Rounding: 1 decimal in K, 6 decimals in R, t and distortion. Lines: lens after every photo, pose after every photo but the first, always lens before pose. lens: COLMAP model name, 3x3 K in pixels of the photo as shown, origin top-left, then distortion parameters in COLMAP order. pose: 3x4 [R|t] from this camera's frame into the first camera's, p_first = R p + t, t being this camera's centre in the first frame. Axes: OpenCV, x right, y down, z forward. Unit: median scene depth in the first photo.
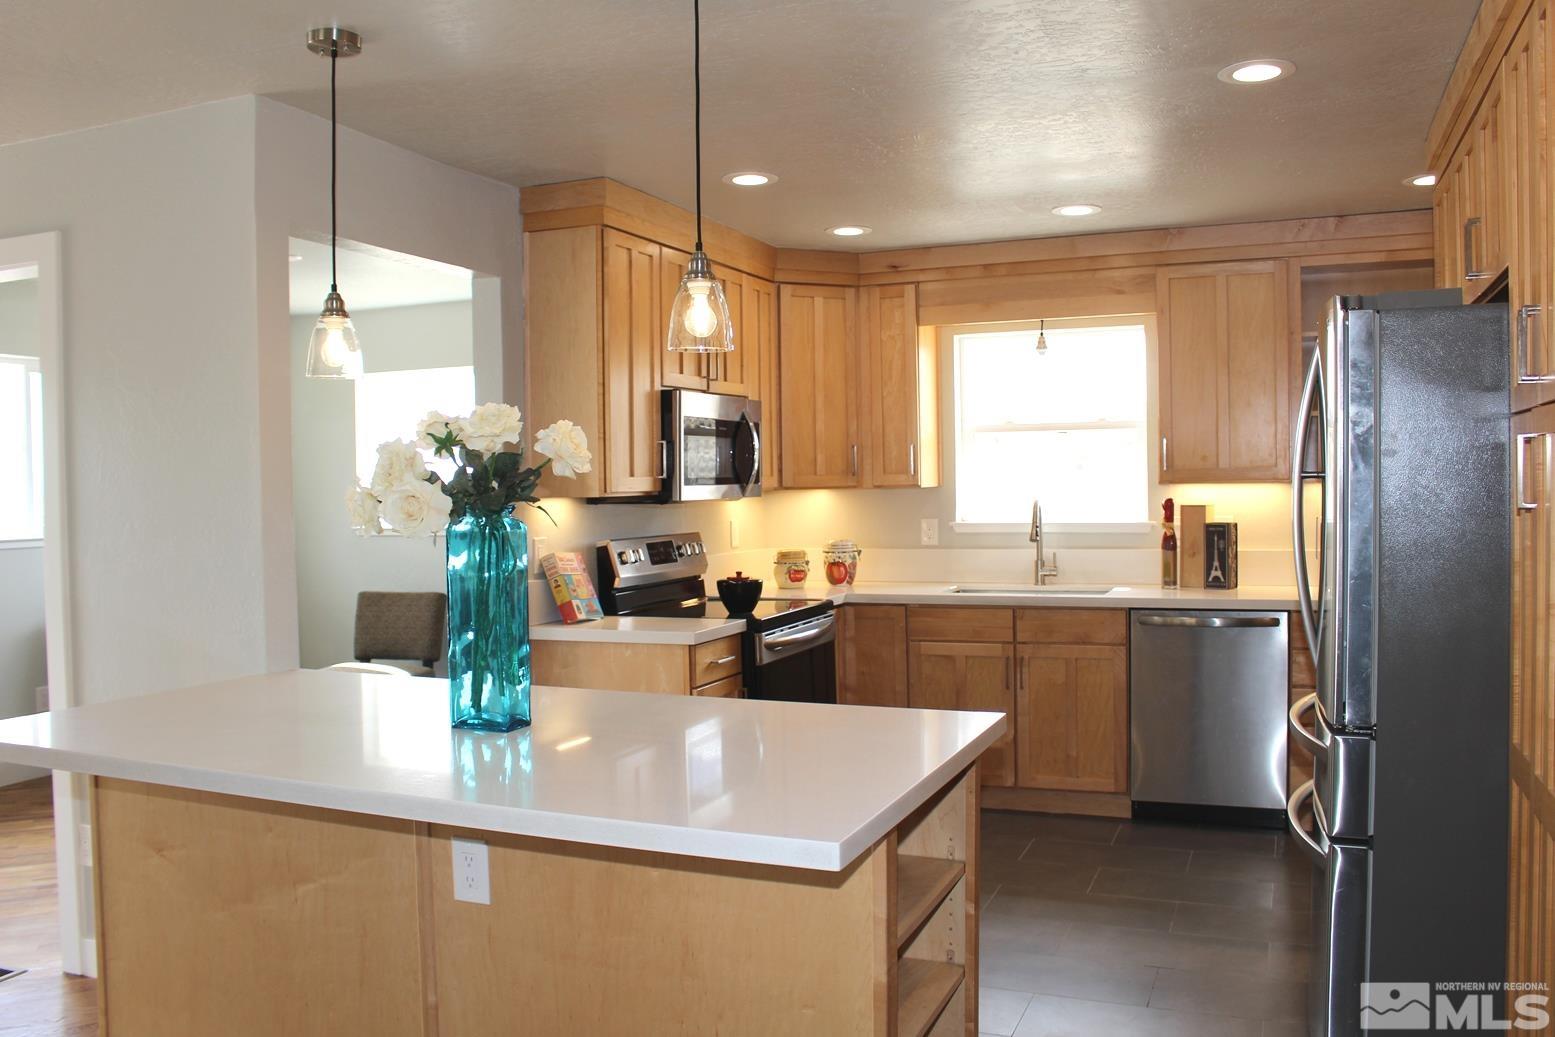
lens RADIAL K [[1293.5, 0, 777.5], [0, 1293.5, 518.5], [0, 0, 1]] dist [-0.152756, 0.123680]
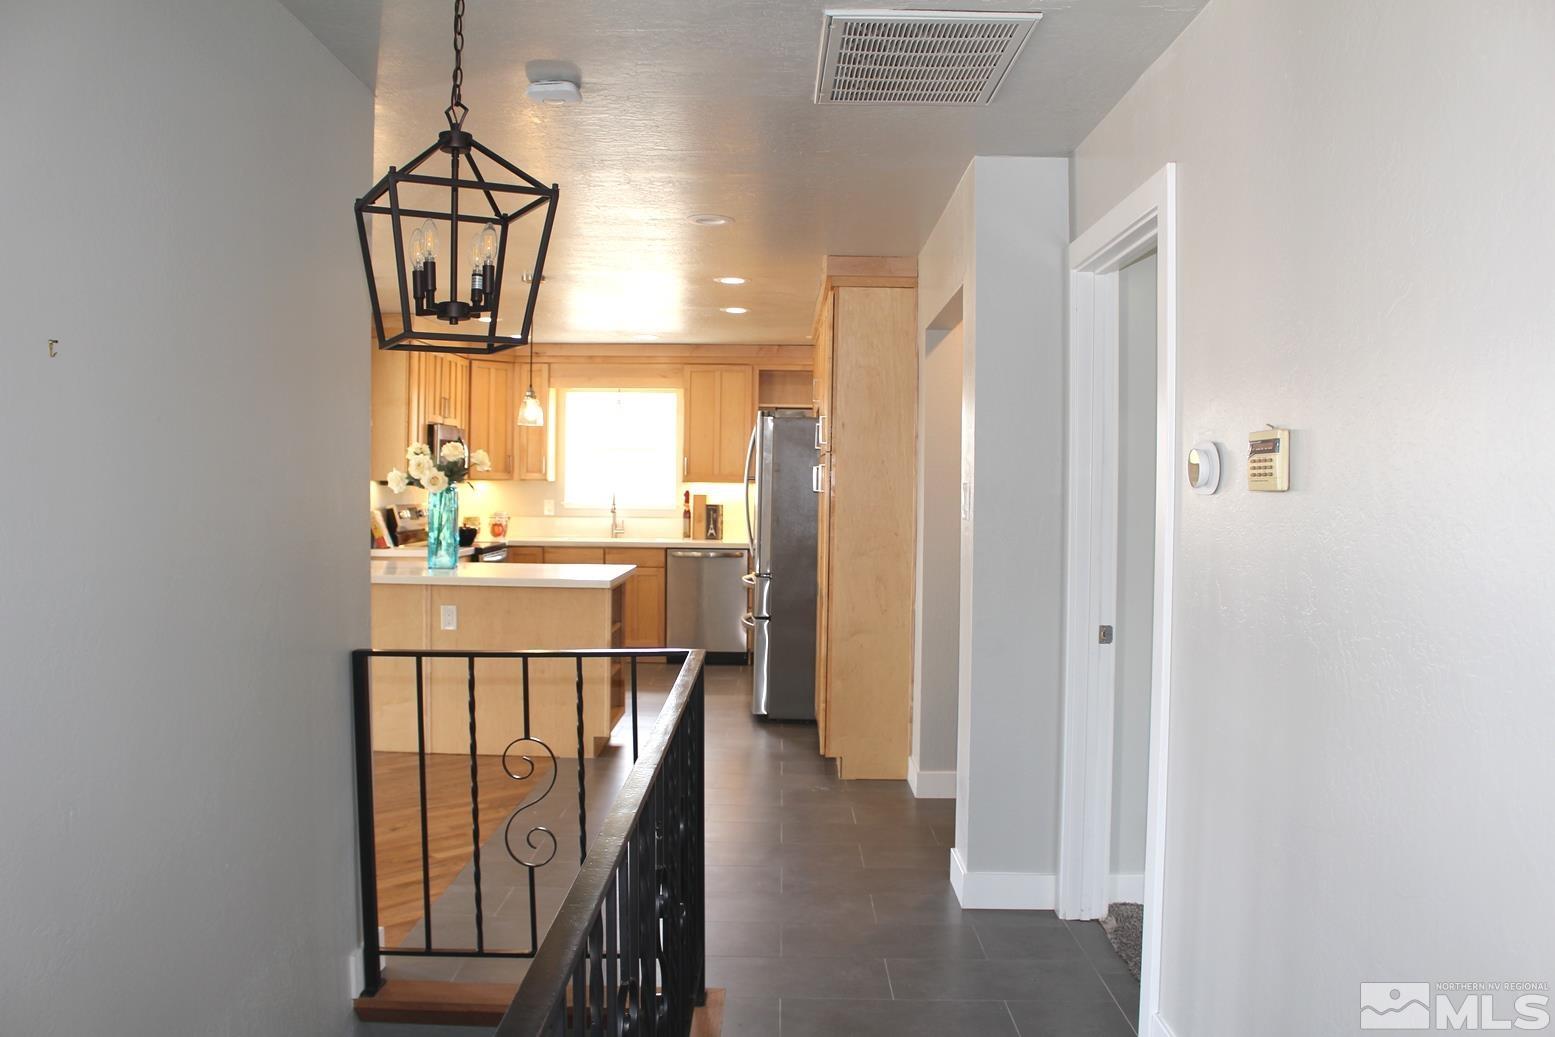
lens RADIAL K [[1293.5, 0, 777.5], [0, 1293.5, 518.5], [0, 0, 1]] dist [-0.152756, 0.123680]
pose [[0.926916, 0.016611, 0.374902, -0.268592], [-0.016240, 0.999860, -0.004150, 0.030367], [-0.374919, -0.002241, 0.927055, -0.770277]]
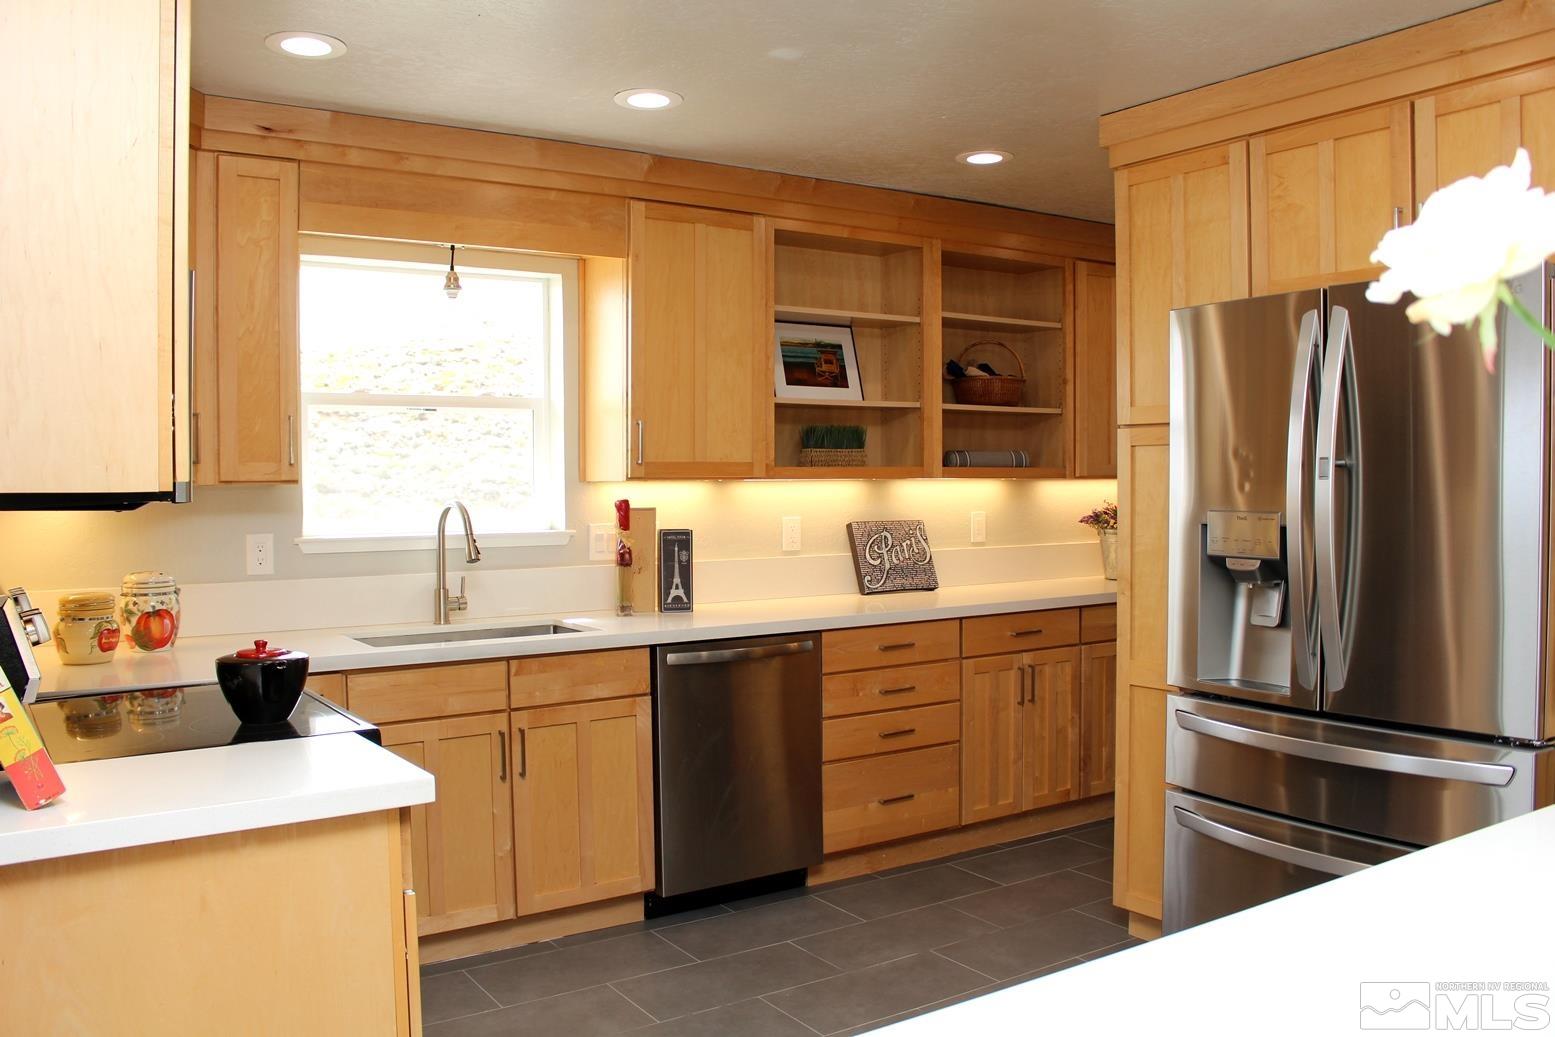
lens RADIAL K [[1293.5, 0, 777.5], [0, 1293.5, 518.5], [0, 0, 1]] dist [-0.152756, 0.123680]
pose [[0.562170, -0.013209, 0.826916, -0.289201], [0.021402, 0.999770, 0.001420, -0.003196], [-0.826745, 0.016899, 0.562323, 0.484846]]
